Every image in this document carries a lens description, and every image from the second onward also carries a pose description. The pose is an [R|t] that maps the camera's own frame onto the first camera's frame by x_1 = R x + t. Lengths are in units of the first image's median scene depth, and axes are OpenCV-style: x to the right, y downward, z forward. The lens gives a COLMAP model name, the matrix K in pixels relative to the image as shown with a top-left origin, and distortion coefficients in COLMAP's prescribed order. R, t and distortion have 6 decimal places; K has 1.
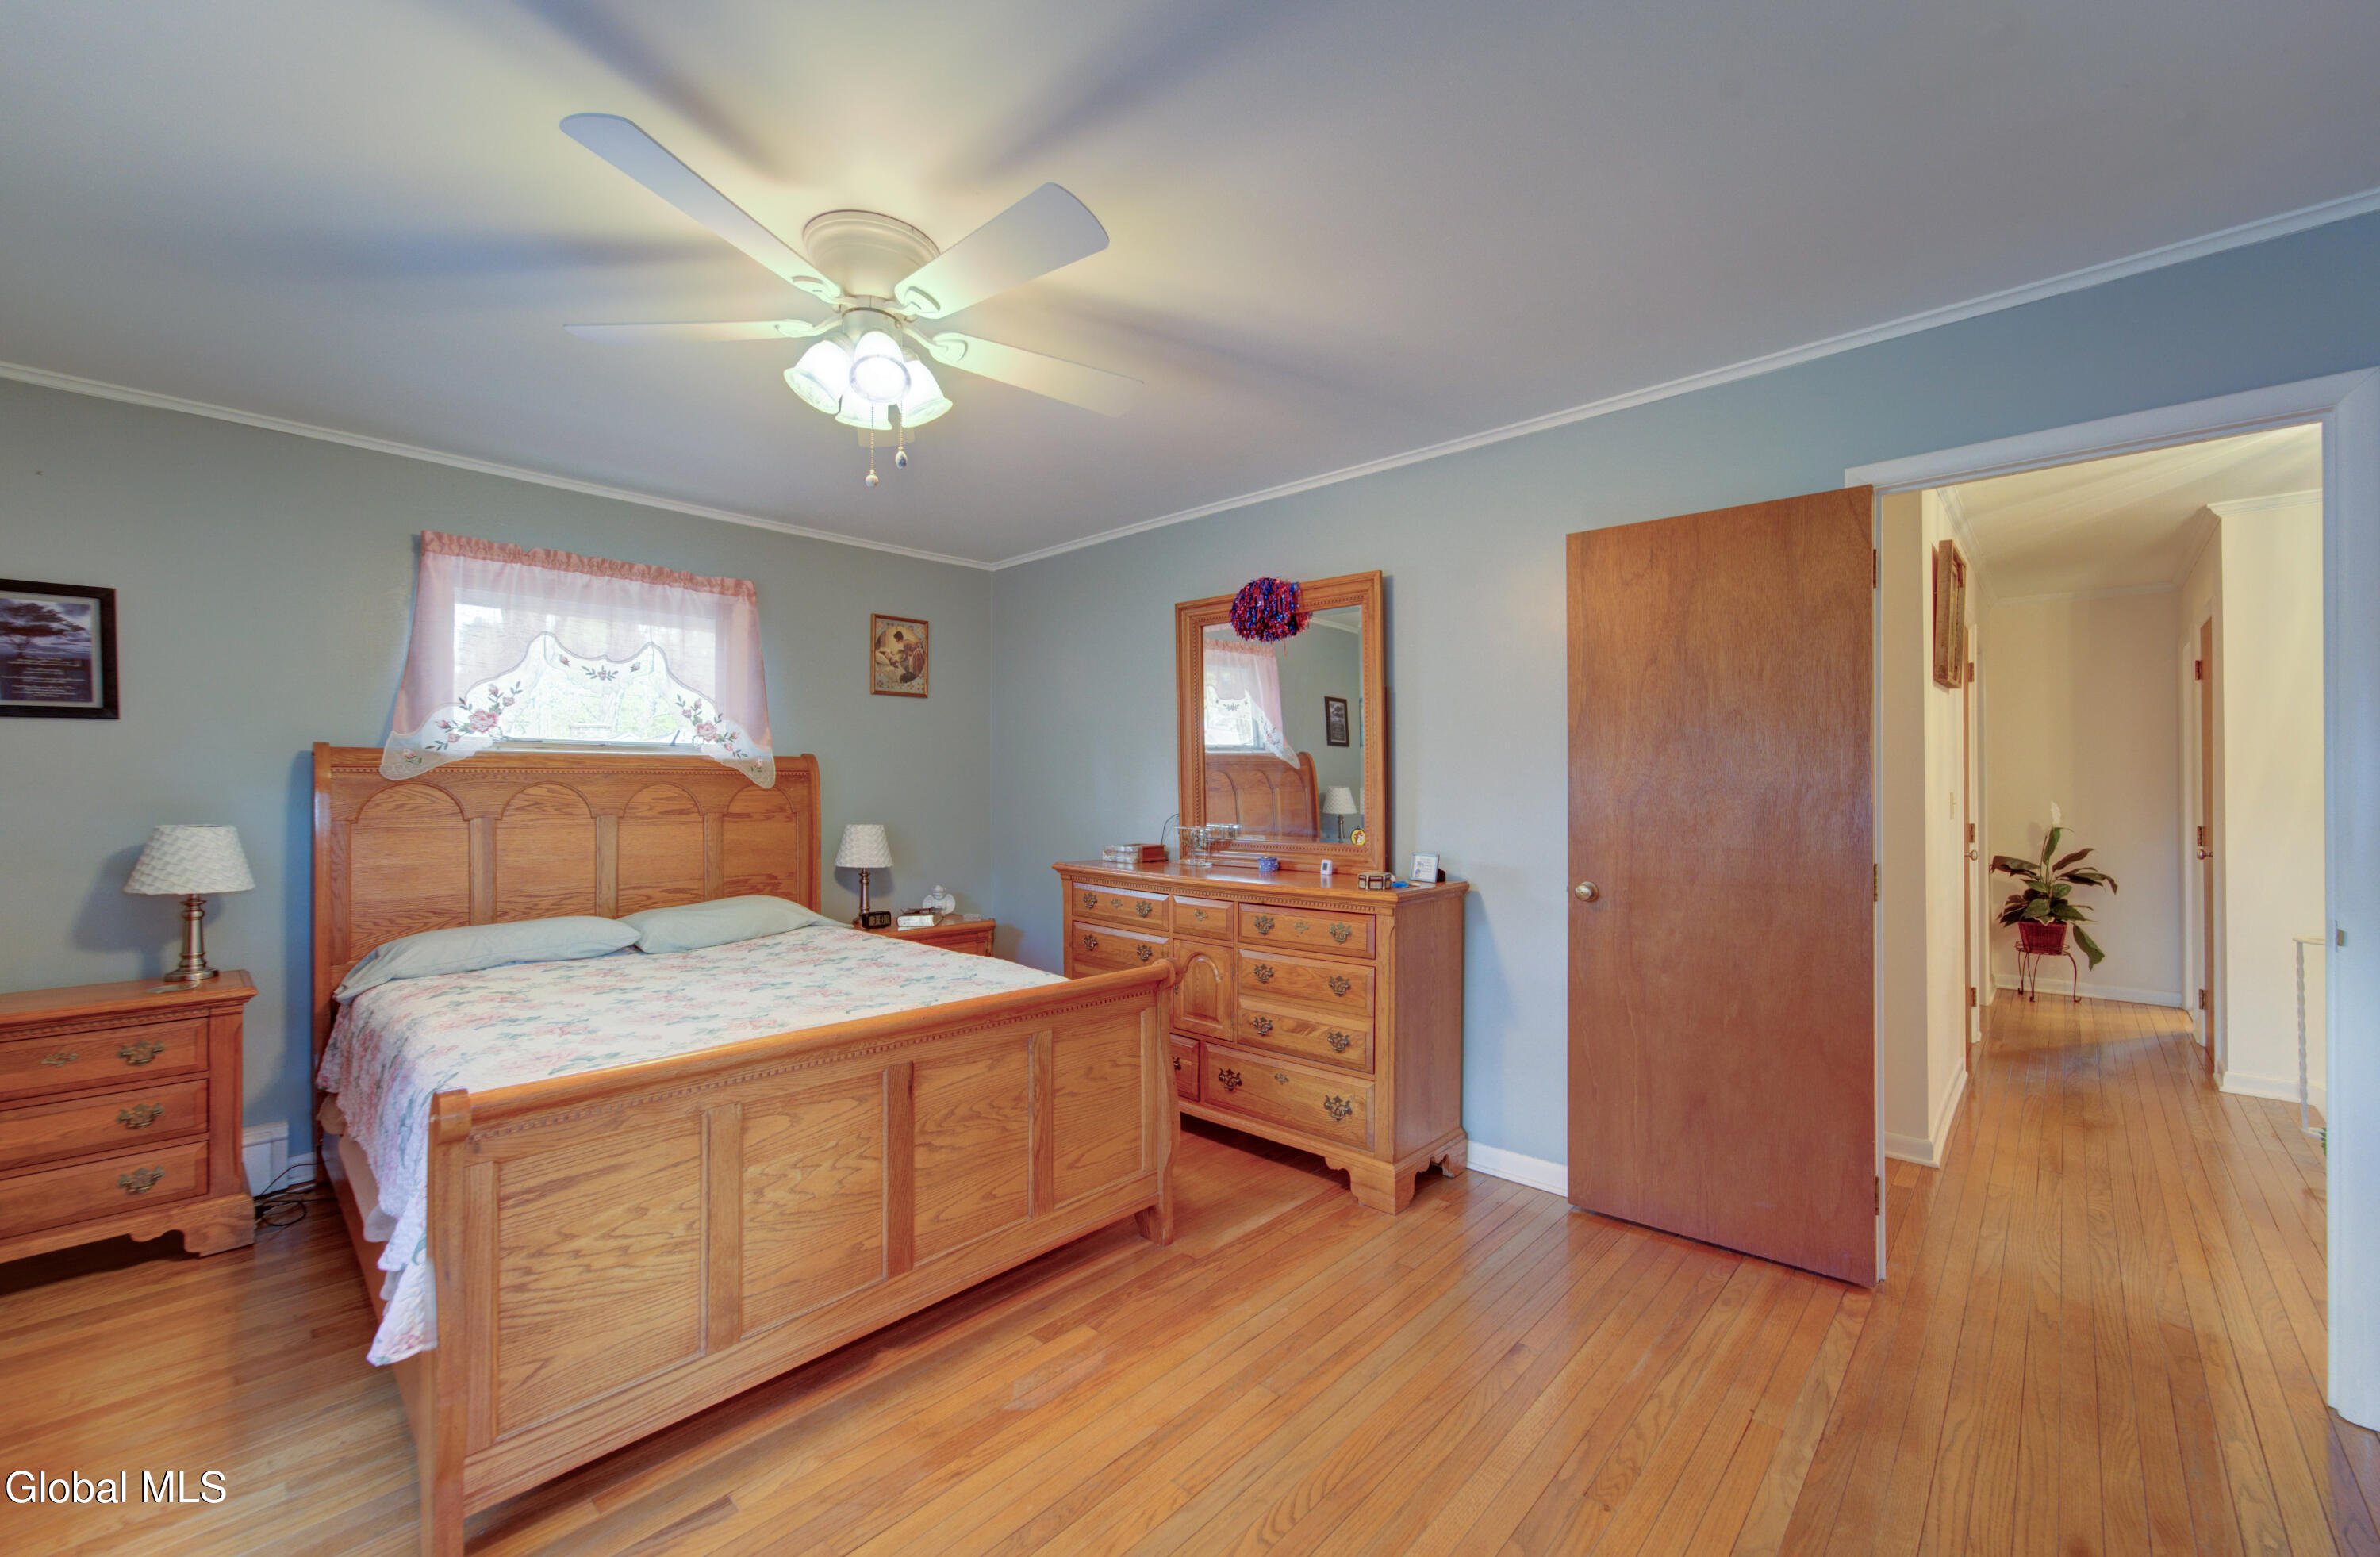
lens RADIAL K [[970.2, 0, 1192.2], [0, 970.2, 781.7], [0, 0, 1]] dist [-0.001022, -0.004229]
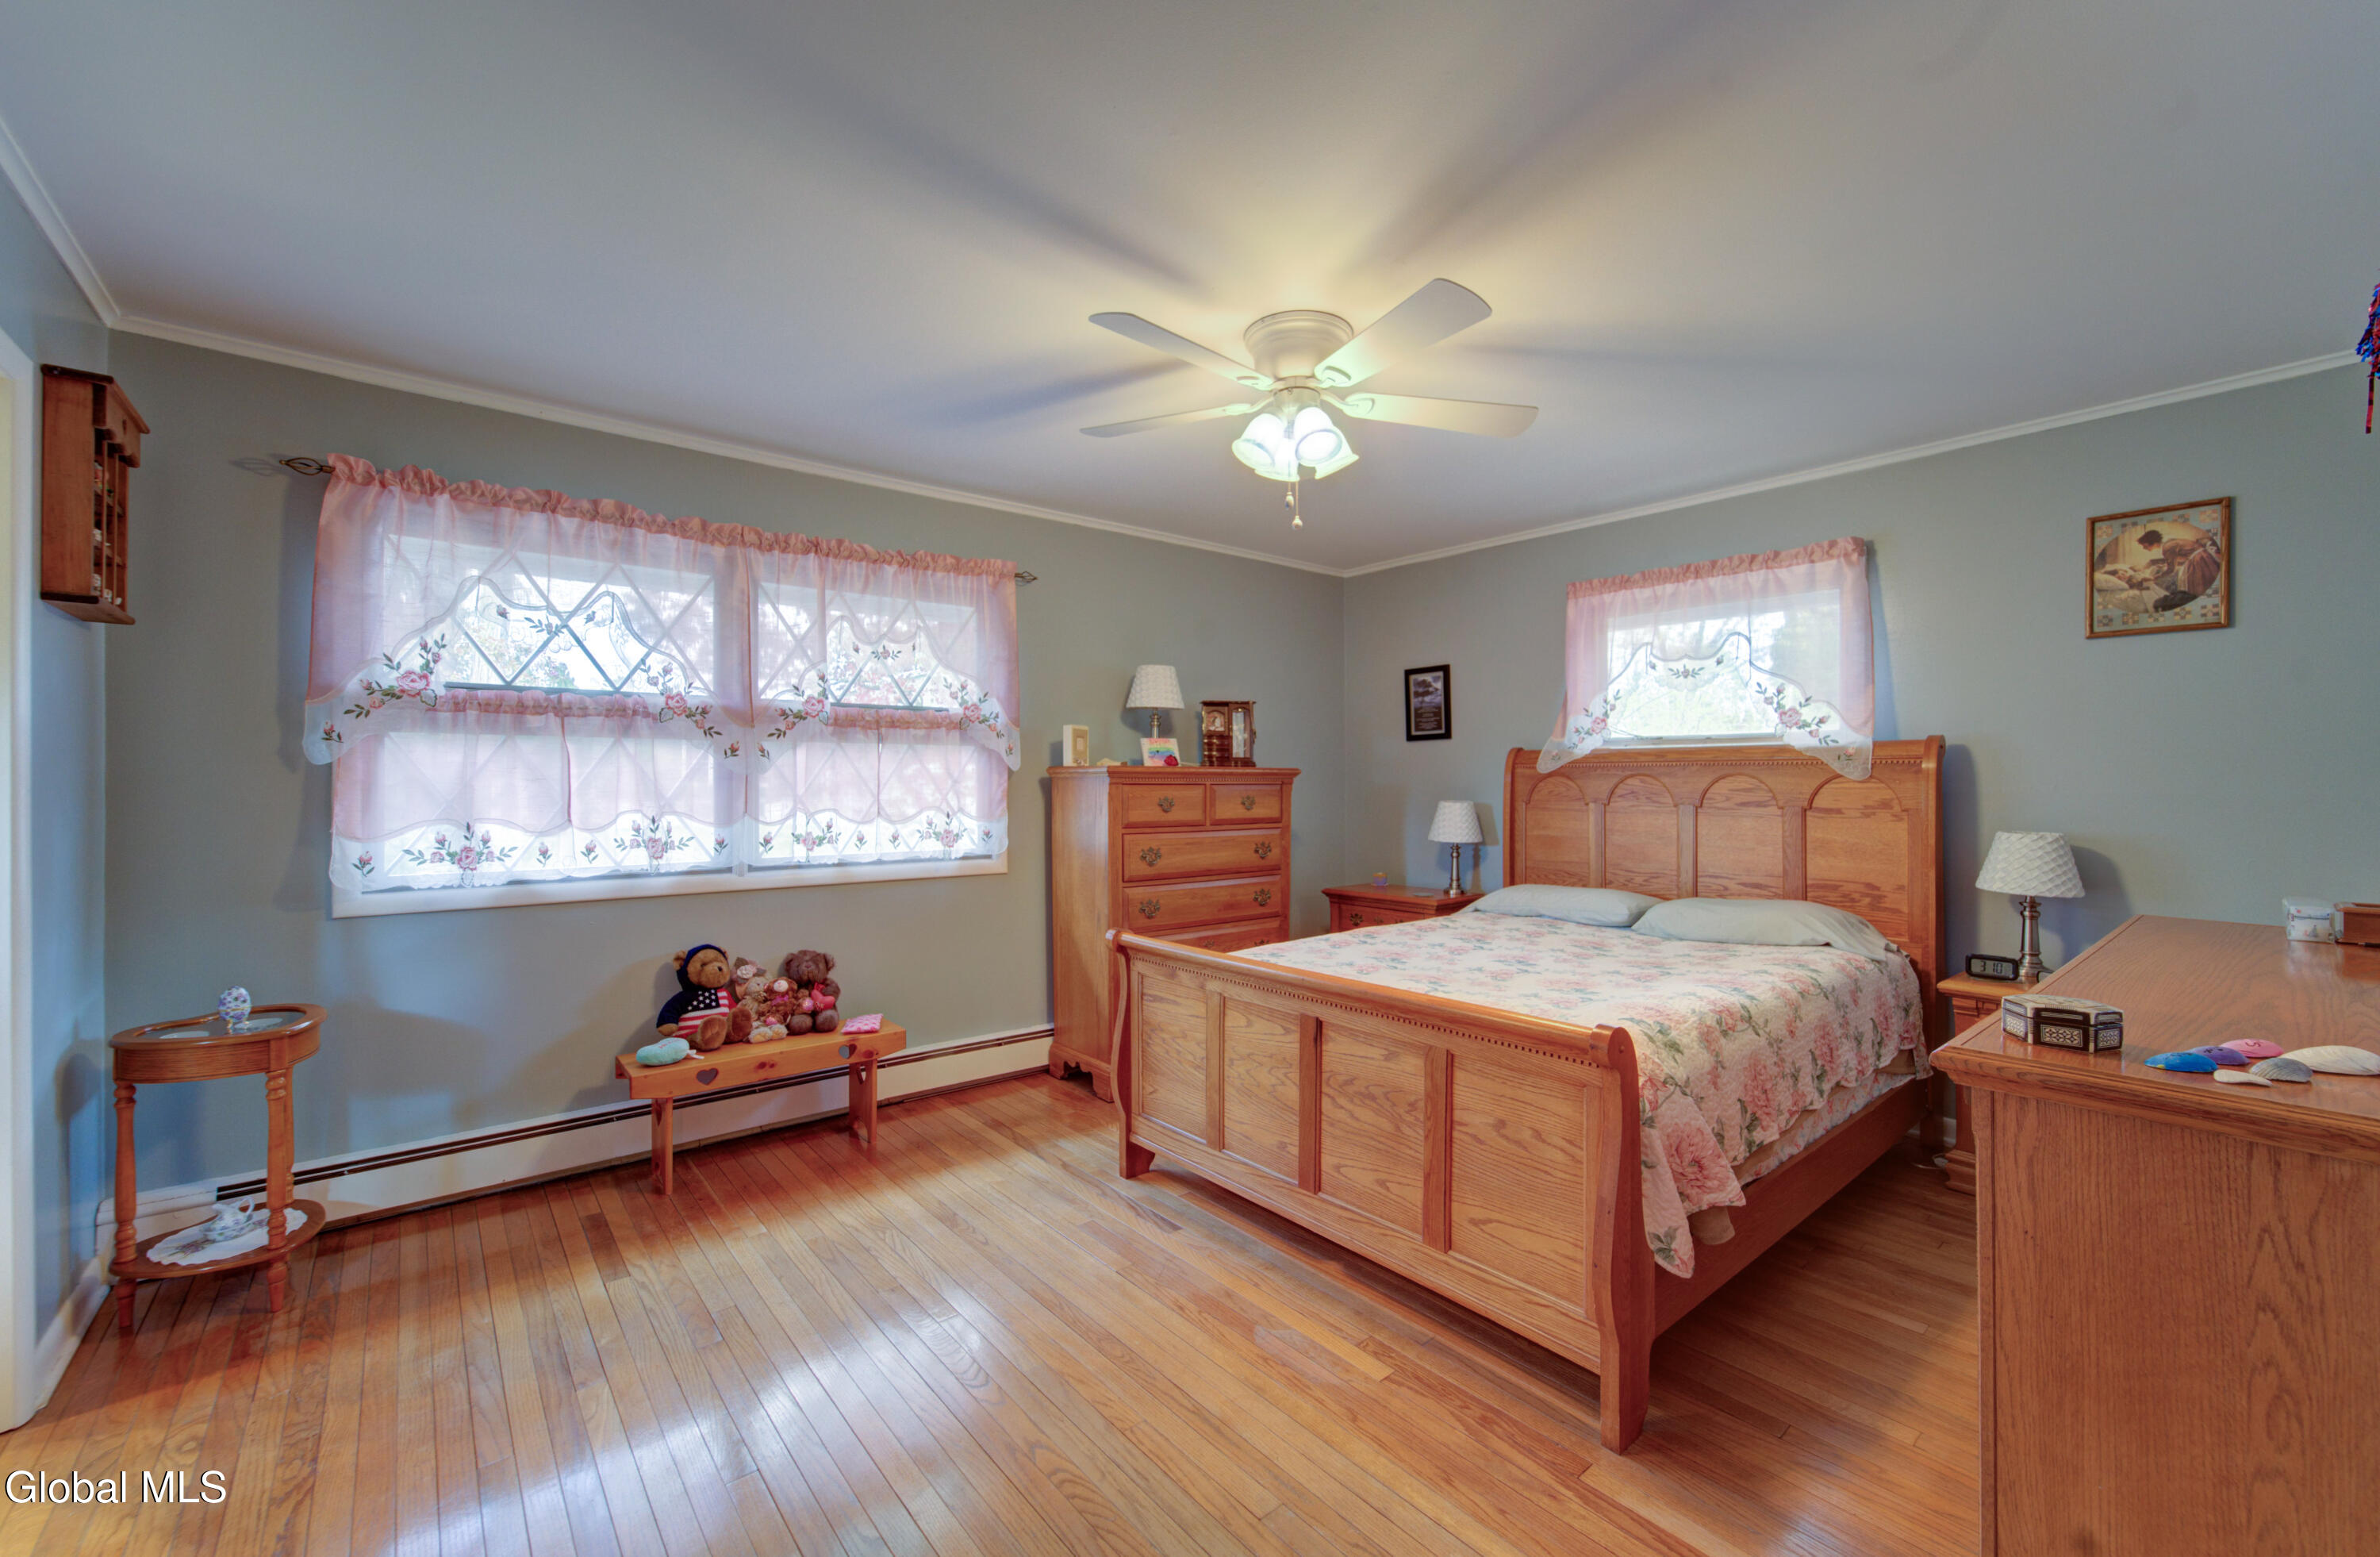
lens RADIAL K [[970.5, 0, 1191.6], [0, 970.5, 776.8], [0, 0, 1]] dist [-0.001022, -0.004229]
pose [[-0.139008, -0.000624, -0.990291, 0.535758], [0.006058, 0.999981, -0.001480, 0.002327], [0.990273, -0.006205, -0.139002, 0.620264]]
